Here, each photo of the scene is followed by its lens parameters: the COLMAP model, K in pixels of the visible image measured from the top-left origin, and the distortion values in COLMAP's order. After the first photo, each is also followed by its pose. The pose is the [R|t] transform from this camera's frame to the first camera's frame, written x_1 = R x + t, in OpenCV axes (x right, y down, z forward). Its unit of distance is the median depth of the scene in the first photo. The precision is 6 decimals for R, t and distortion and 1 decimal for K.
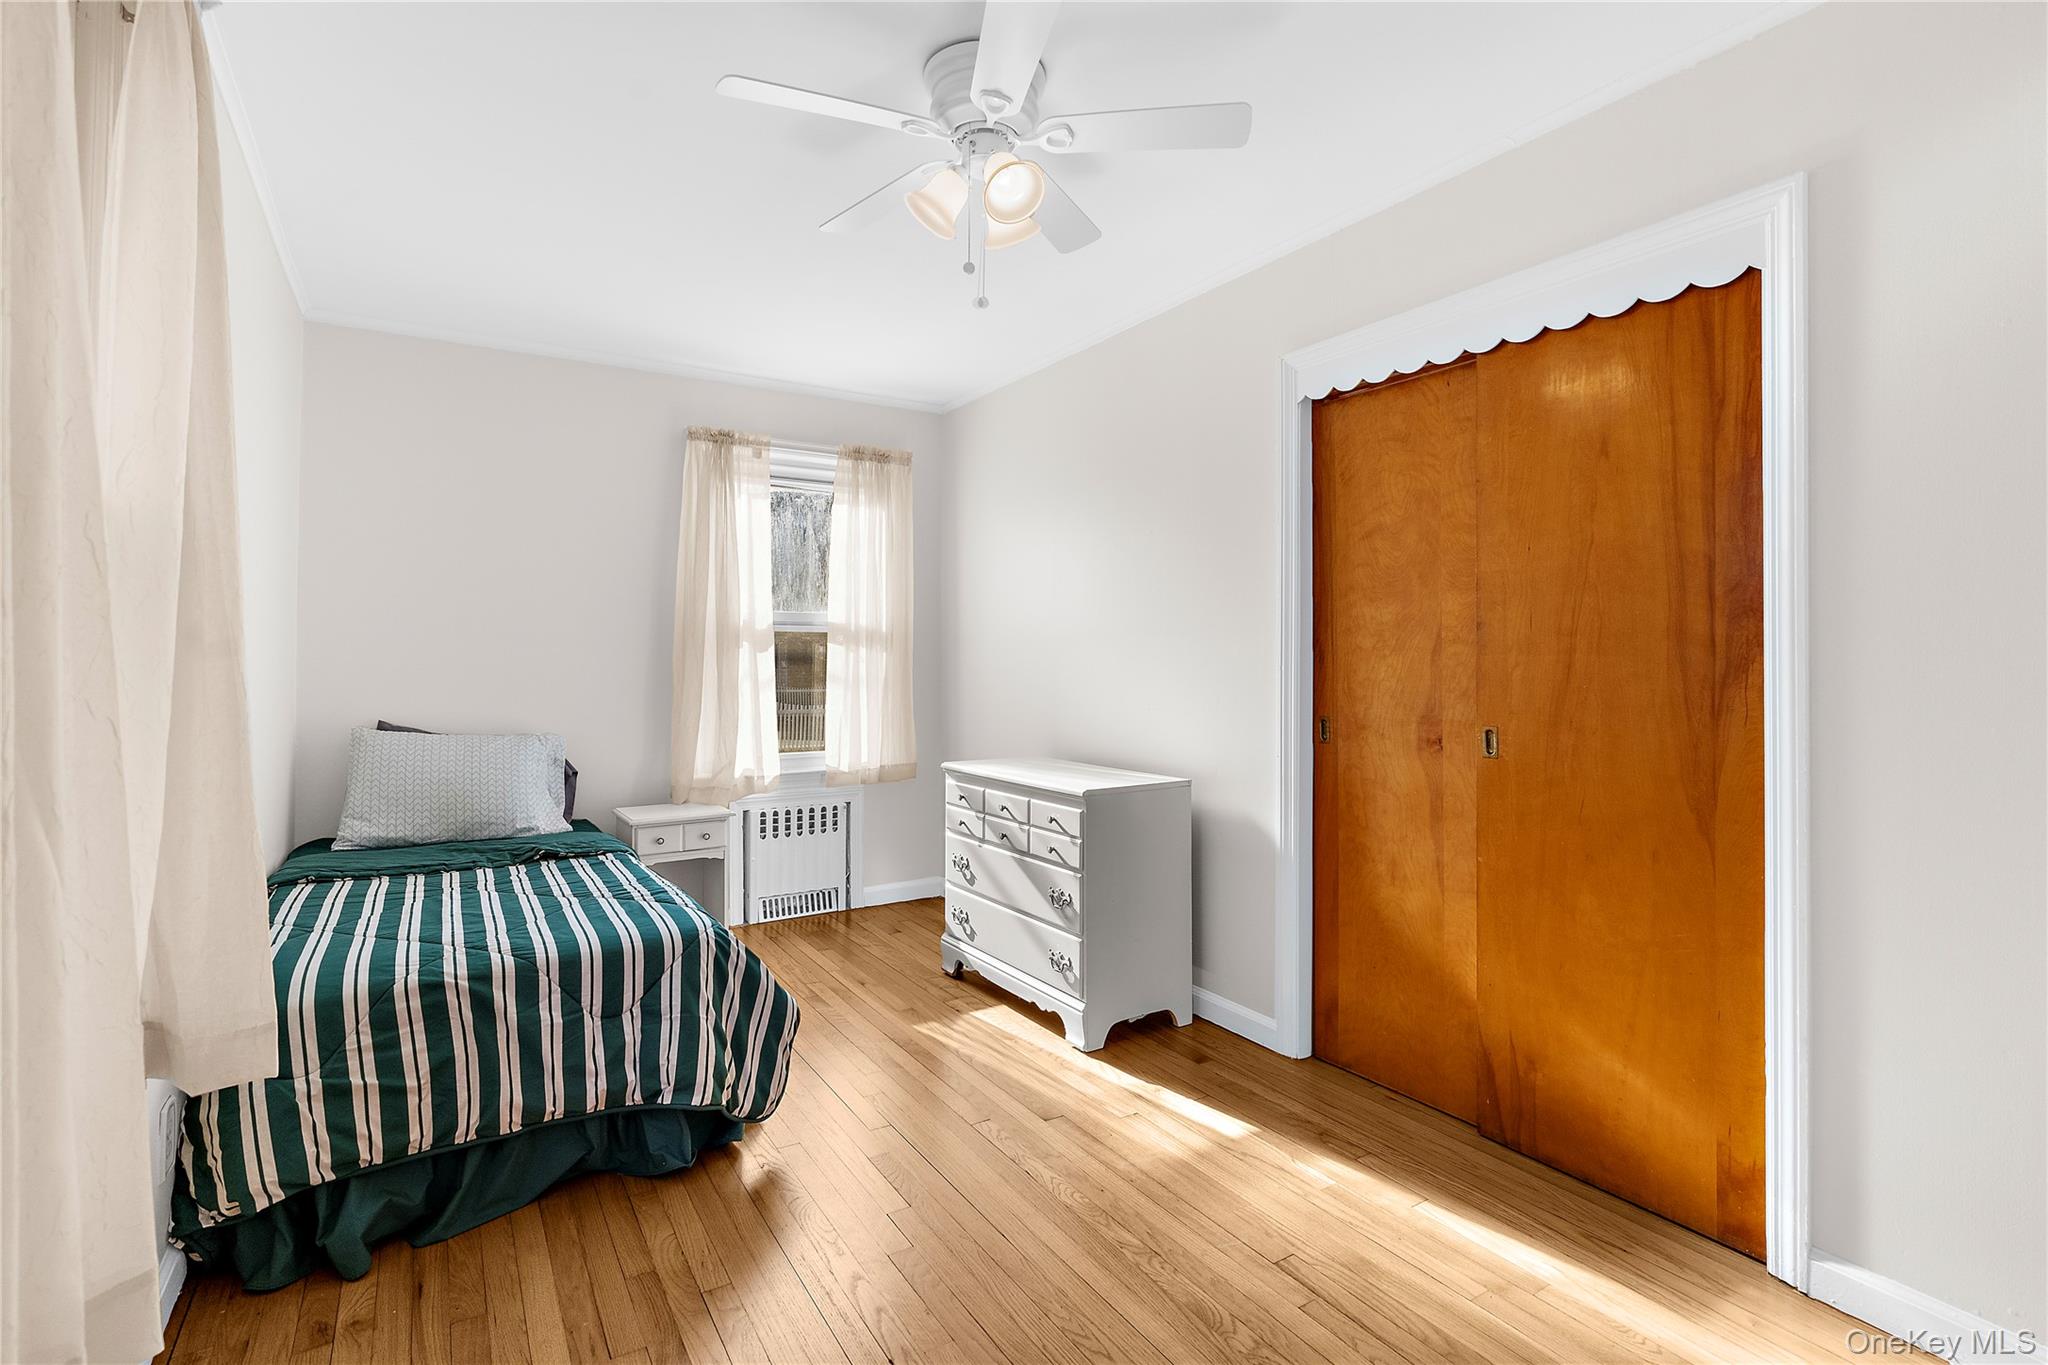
lens RADIAL K [[972.8, 0, 1031.8], [0, 972.8, 652.0], [0, 0, 1]] dist [0.001916, 0.000876]
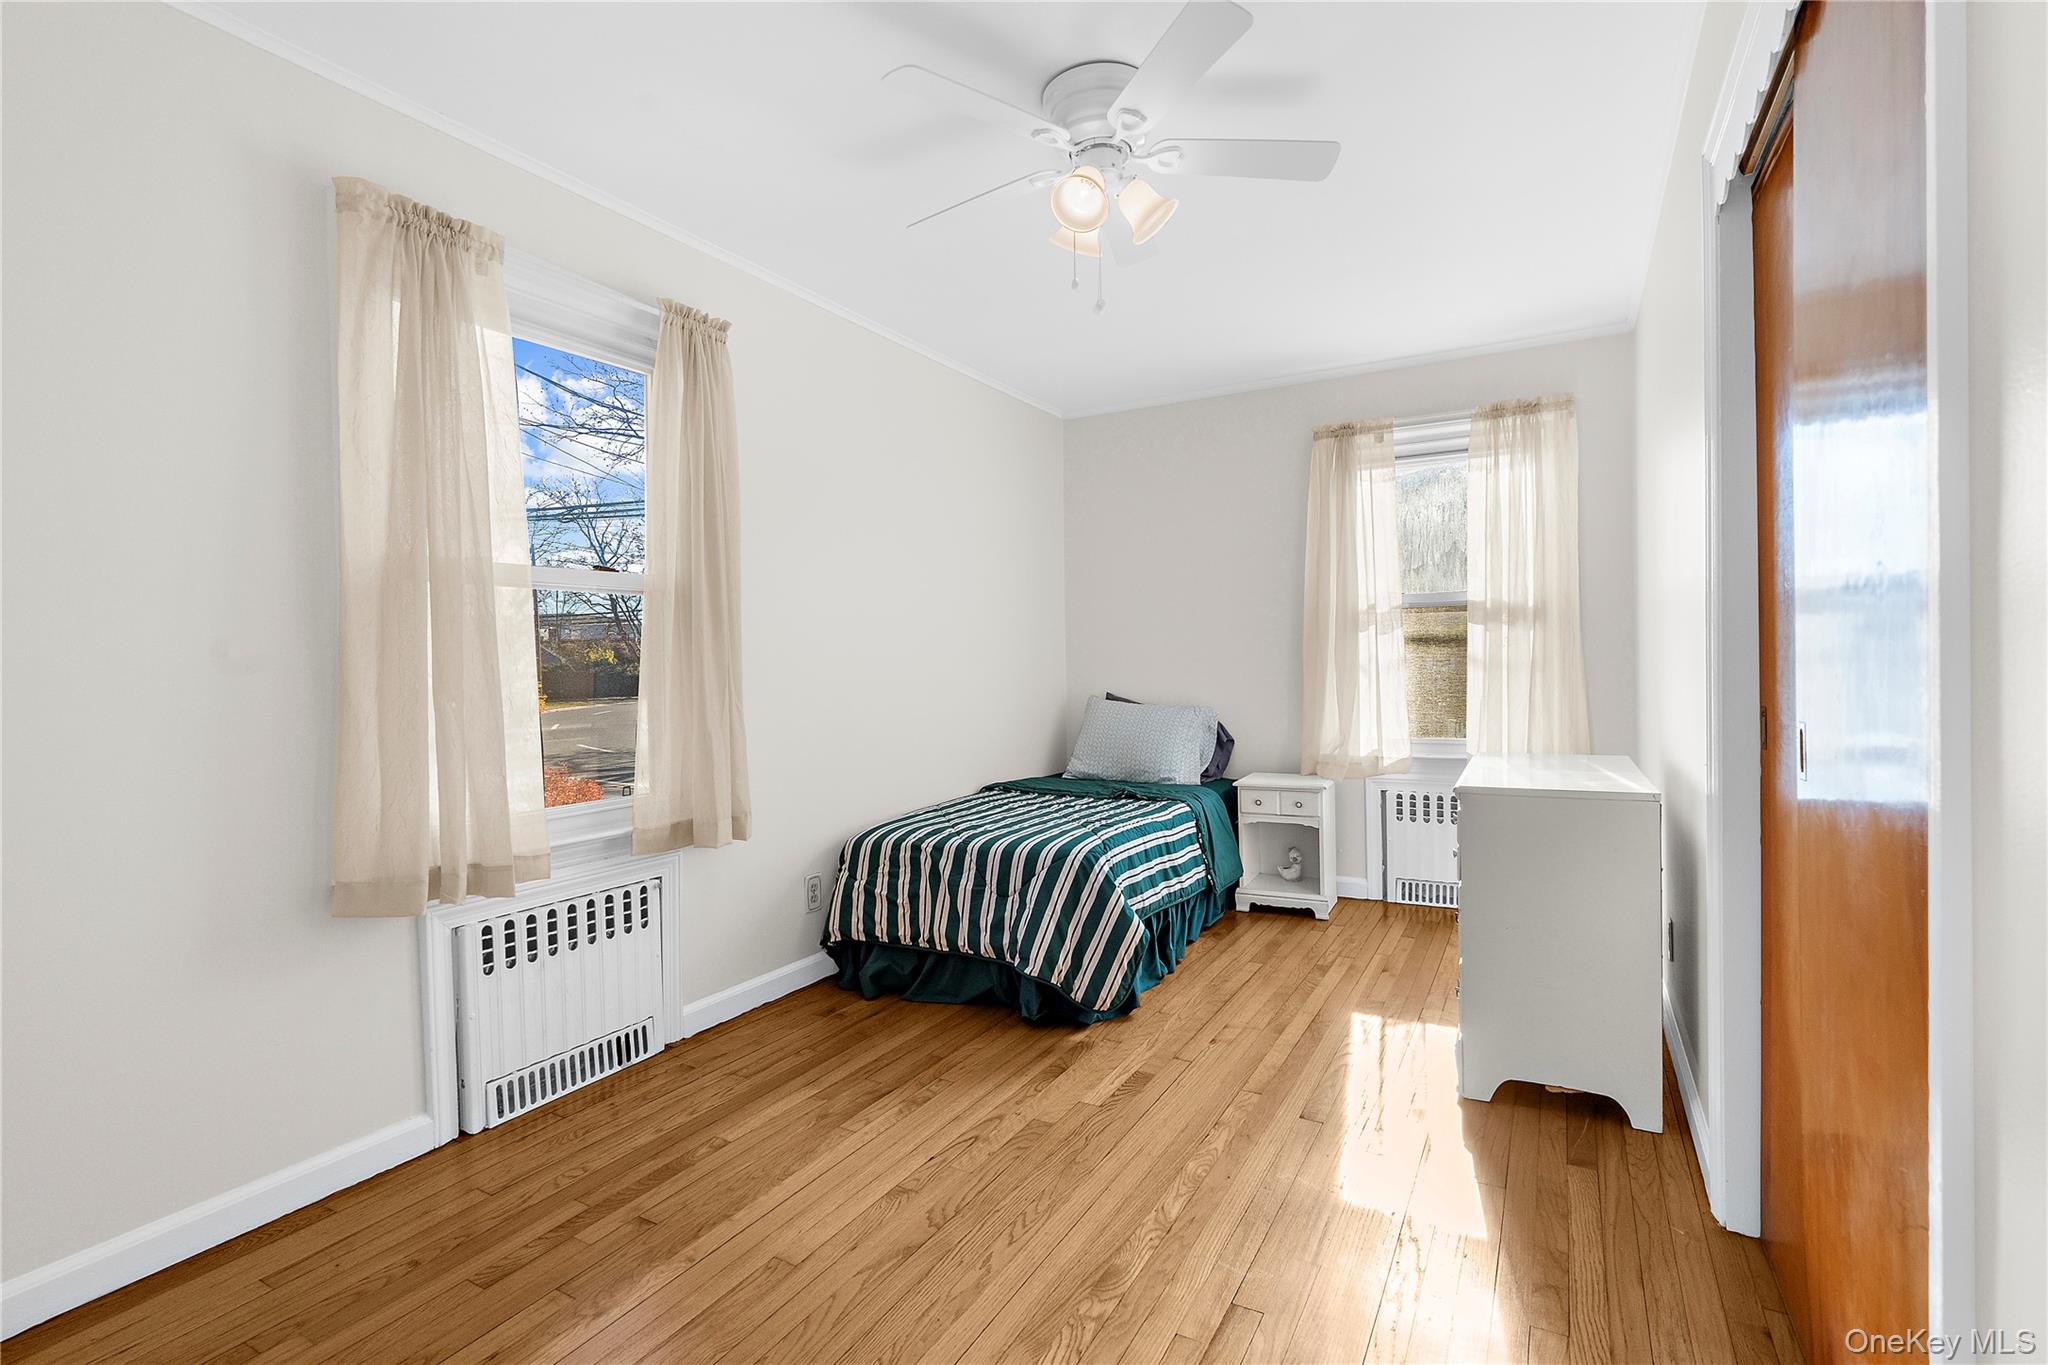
lens RADIAL K [[956.4, 0, 1024.0], [0, 956.4, 682.5], [0, 0, 1]] dist [-0.002938, -0.000068]
pose [[0.469249, 0.009583, -0.883014, 0.427212], [0.025136, 0.999391, 0.024204, 0.016140], [0.882708, -0.033553, 0.468722, 0.204024]]
